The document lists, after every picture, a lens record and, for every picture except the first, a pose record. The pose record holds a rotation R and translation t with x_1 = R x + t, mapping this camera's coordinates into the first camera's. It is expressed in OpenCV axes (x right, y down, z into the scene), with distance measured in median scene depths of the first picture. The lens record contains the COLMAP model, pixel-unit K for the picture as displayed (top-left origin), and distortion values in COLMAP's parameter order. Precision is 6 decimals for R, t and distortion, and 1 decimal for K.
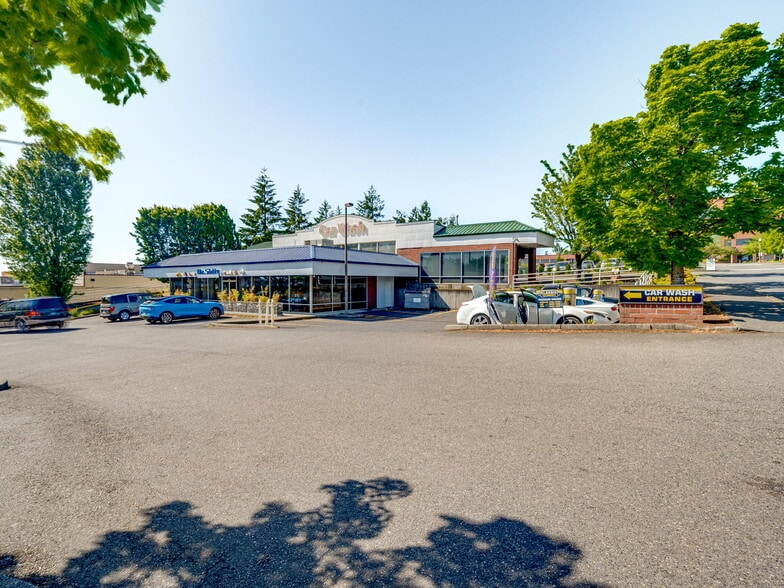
lens RADIAL K [[398.5, 0, 390.0], [0, 398.5, 296.2], [0, 0, 1]] dist [-0.002728, -0.000119]
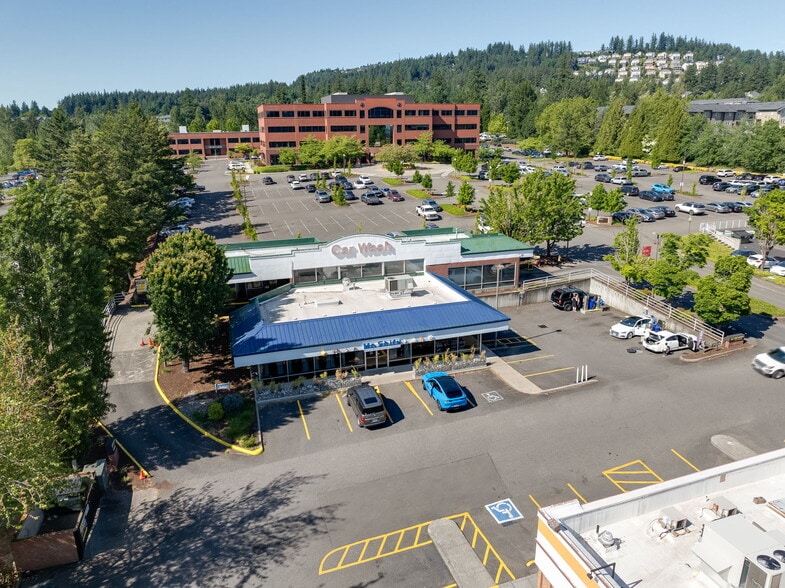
lens RADIAL K [[550.5, 0, 396.6], [0, 550.5, 292.9], [0, 0, 1]] dist [-0.036153, 0.002484]
pose [[0.606943, -0.240590, 0.757454, -1.144968], [0.038560, 0.960870, 0.274303, -0.443344], [-0.793809, -0.137279, 0.592470, 0.137778]]
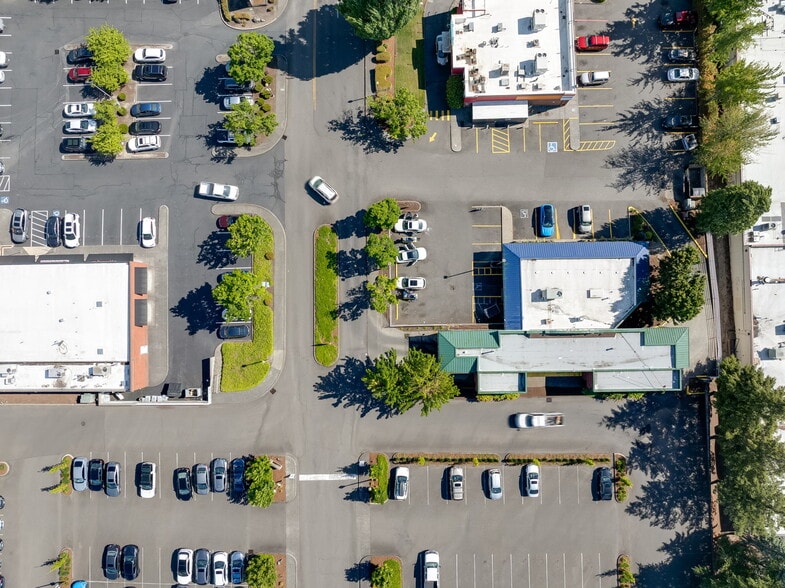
lens RADIAL K [[550.5, 0, 396.6], [0, 550.5, 292.9], [0, 0, 1]] dist [-0.036153, 0.002484]
pose [[-0.817425, 0.576035, -0.000929, 0.328119], [-0.002144, -0.001431, 0.999997, -2.204414], [0.576031, 0.817424, 0.002405, 0.549938]]
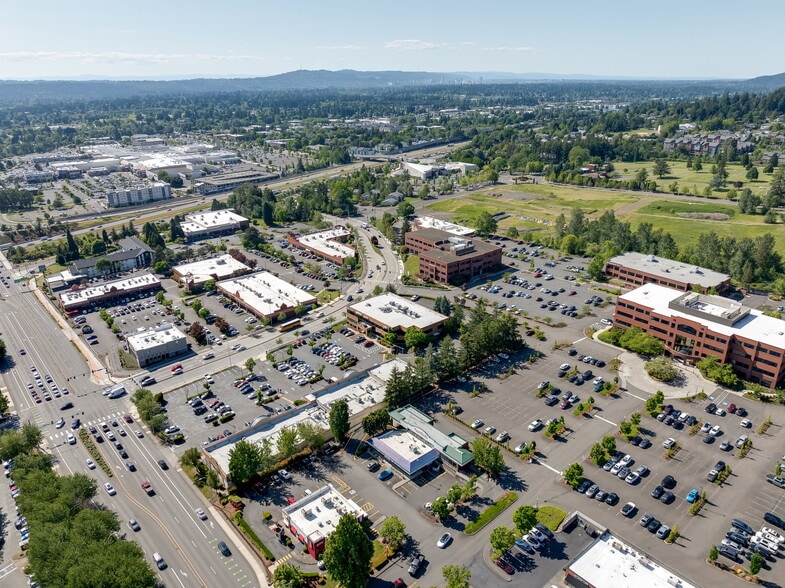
lens RADIAL K [[550.5, 0, 396.6], [0, 550.5, 292.9], [0, 0, 1]] dist [-0.036153, 0.002484]
pose [[0.965874, 0.084873, -0.244712, 0.739527], [0.002909, 0.941174, 0.337909, -2.940698], [0.258996, -0.327089, 0.908809, -2.968051]]
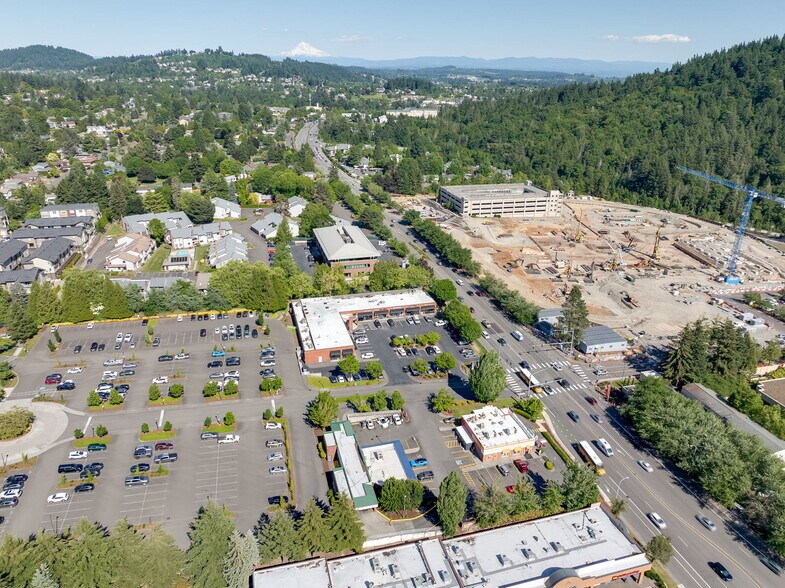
lens RADIAL K [[550.5, 0, 396.6], [0, 550.5, 292.9], [0, 0, 1]] dist [-0.036153, 0.002484]
pose [[-0.767679, -0.254089, 0.588309, -2.313221], [0.010642, 0.912855, 0.408146, -2.823236], [-0.640746, 0.319586, -0.698075, 3.240963]]
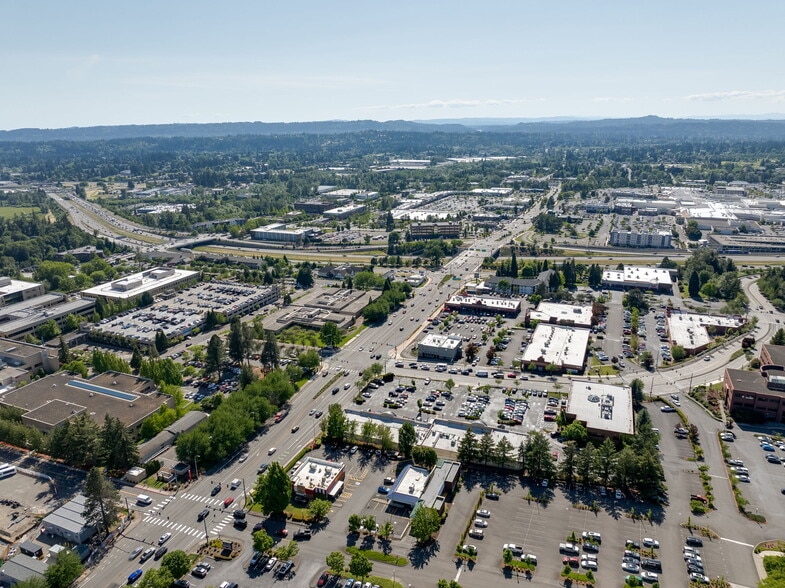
lens RADIAL K [[550.5, 0, 396.6], [0, 550.5, 292.9], [0, 0, 1]] dist [-0.036153, 0.002484]
pose [[0.230542, 0.284067, -0.930675, 4.253270], [-0.019323, 0.957587, 0.287494, -3.454671], [0.972871, -0.048296, 0.226253, -0.366158]]
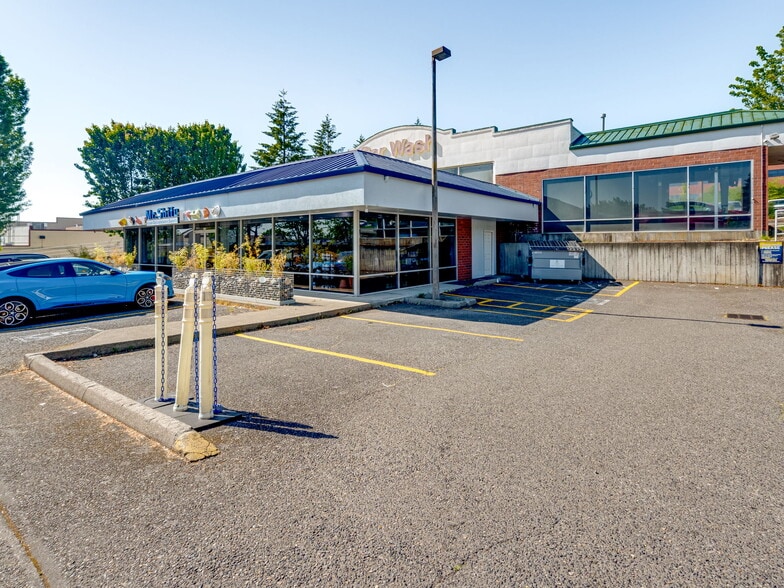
lens RADIAL K [[416.5, 0, 396.4], [0, 416.5, 240.9], [0, 0, 1]] dist [-0.000931, 0.000453]
pose [[0.998047, -0.010643, -0.061546, -0.085674], [0.008227, 0.999191, -0.039378, -0.000072], [0.061916, 0.038795, 0.997327, 0.366541]]
